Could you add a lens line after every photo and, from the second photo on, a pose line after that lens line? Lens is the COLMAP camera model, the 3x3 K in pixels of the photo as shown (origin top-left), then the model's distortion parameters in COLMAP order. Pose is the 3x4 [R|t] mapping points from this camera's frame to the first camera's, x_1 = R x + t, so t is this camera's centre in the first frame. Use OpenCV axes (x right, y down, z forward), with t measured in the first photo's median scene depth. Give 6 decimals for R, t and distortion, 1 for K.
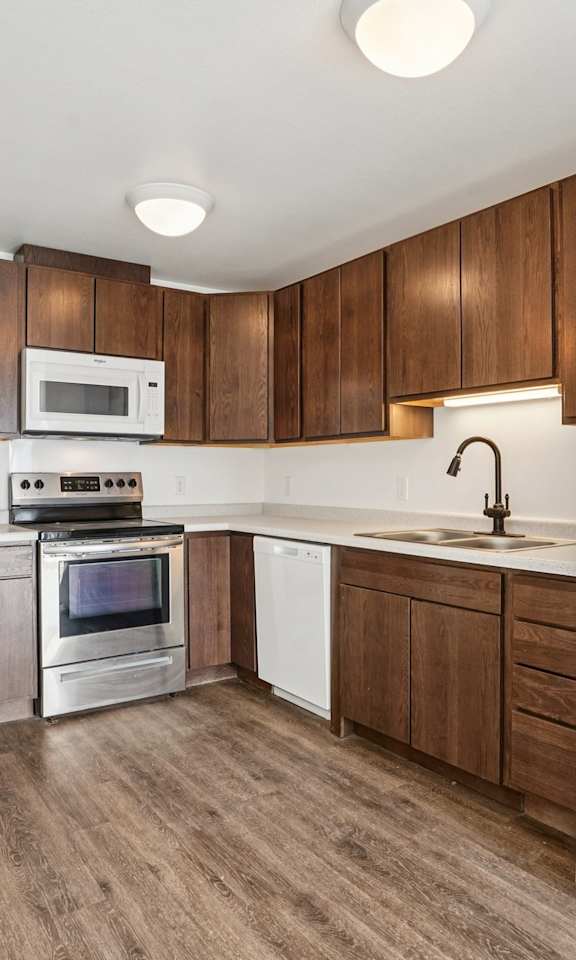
lens RADIAL K [[747.0, 0, 251.8], [0, 747.0, 473.6], [0, 0, 1]] dist [-0.047385, -0.002458]
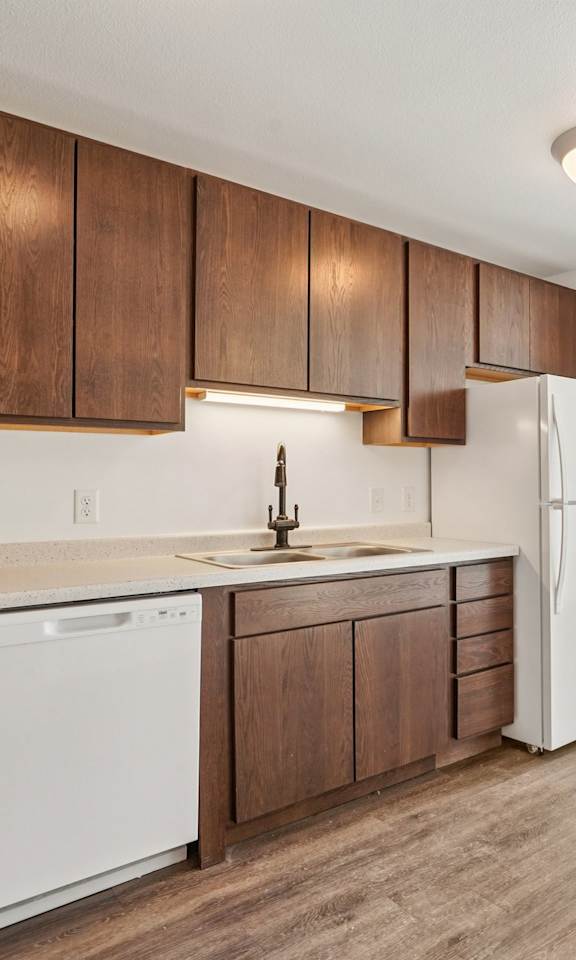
lens RADIAL K [[1057.9, 0, 288.9], [0, 1057.9, 485.3], [0, 0, 1]] dist [-0.072987, 0.000000]
pose [[-0.303520, -0.002270, 0.952822, -0.833990], [-0.000882, 0.999997, 0.002102, -0.000500], [-0.952825, -0.000203, -0.303521, 1.232755]]
